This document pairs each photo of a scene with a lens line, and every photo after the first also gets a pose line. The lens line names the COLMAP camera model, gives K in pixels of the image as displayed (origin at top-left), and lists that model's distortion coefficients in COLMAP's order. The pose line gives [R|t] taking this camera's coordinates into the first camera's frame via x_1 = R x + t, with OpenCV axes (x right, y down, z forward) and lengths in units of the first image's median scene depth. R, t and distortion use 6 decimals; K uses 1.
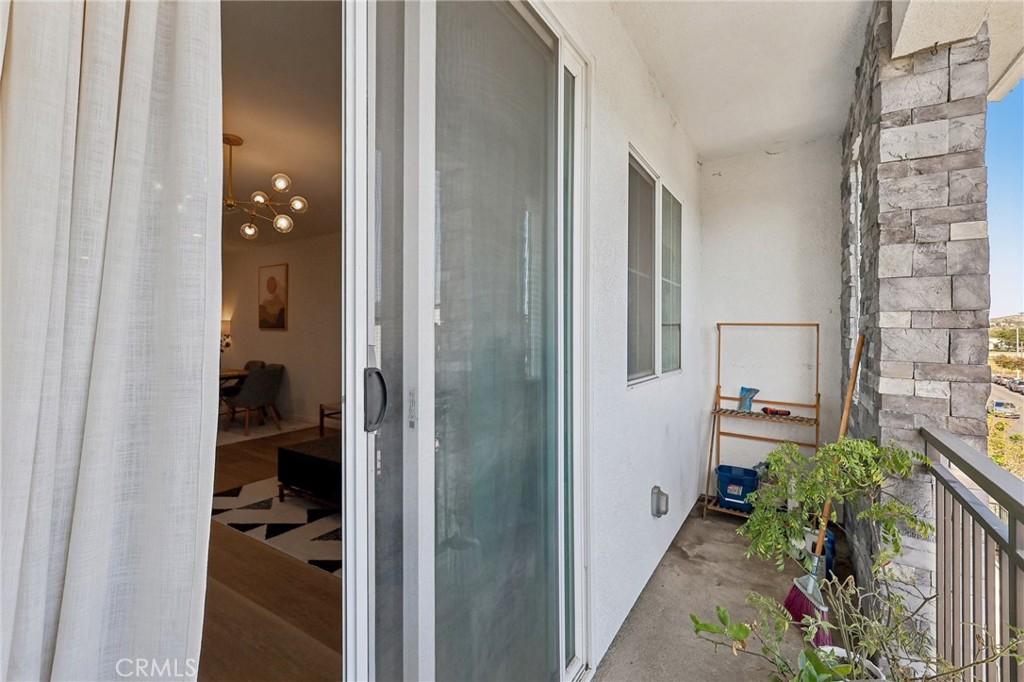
lens RADIAL K [[449.6, 0, 515.0], [0, 449.6, 332.0], [0, 0, 1]] dist [-0.000106, -0.000294]
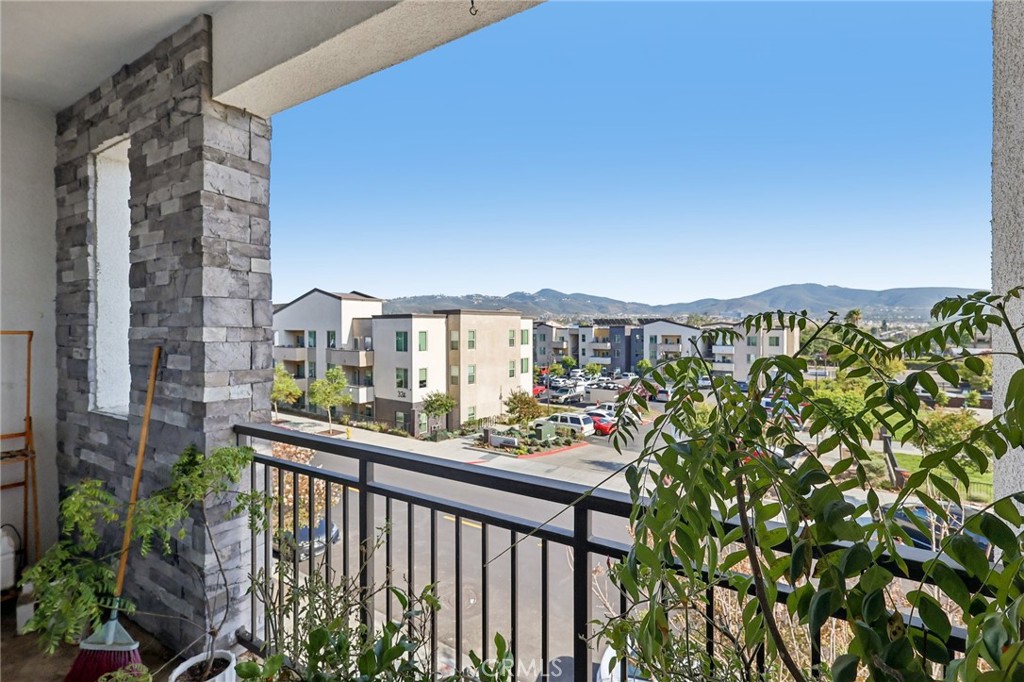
lens RADIAL K [[449.6, 0, 512.2], [0, 449.6, 332.6], [0, 0, 1]] dist [-0.000106, -0.000294]
pose [[-0.040384, -0.016783, 0.999043, -0.312884], [0.002677, 0.999854, 0.016905, -0.050709], [-0.999181, 0.003357, -0.040333, 0.314296]]
